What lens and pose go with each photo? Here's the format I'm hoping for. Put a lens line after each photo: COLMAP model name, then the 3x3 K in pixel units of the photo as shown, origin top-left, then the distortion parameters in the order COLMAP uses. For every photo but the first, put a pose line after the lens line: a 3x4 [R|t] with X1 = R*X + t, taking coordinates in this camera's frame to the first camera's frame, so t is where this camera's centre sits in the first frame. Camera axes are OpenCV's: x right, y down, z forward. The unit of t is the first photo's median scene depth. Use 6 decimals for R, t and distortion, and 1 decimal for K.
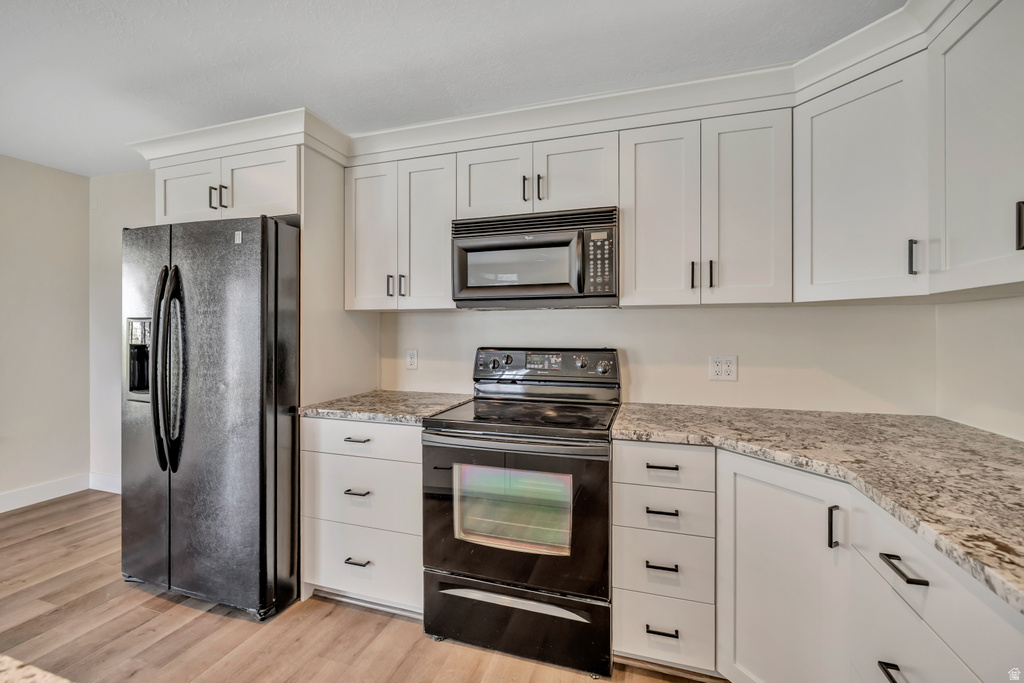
lens RADIAL K [[446.5, 0, 509.3], [0, 446.5, 329.4], [0, 0, 1]] dist [-0.001617, -0.000147]
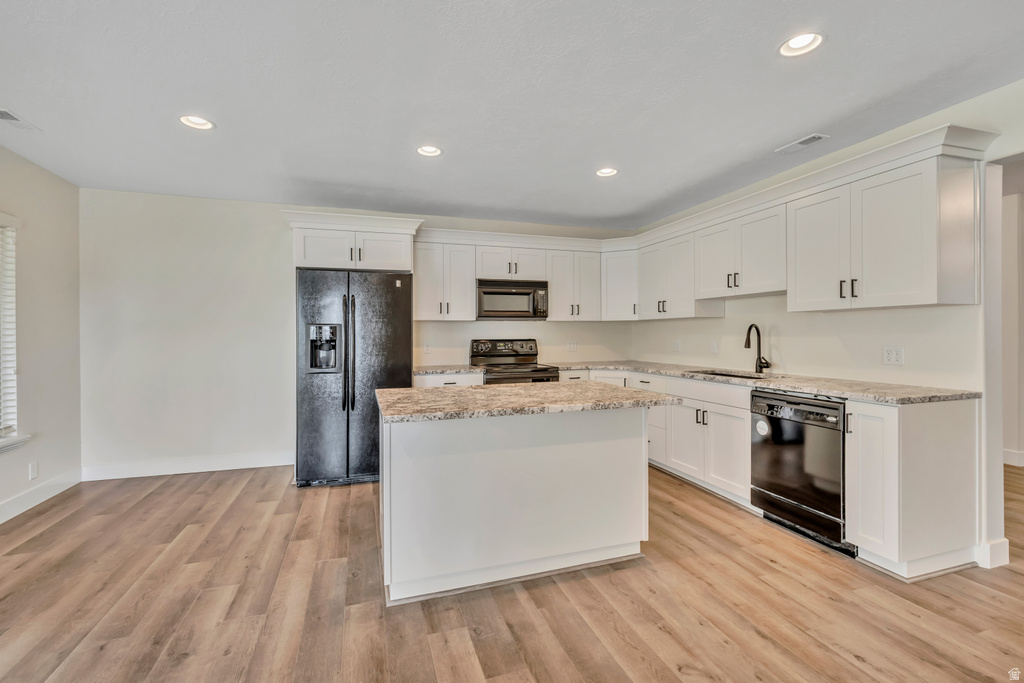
lens RADIAL K [[457.9, 0, 509.0], [0, 457.9, 338.2], [0, 0, 1]] dist [0.001459, 0.000272]
pose [[0.800692, -0.010623, 0.598983, -1.396937], [0.005166, 0.999928, 0.010829, 0.013901], [-0.599055, -0.005577, 0.800689, -0.878357]]
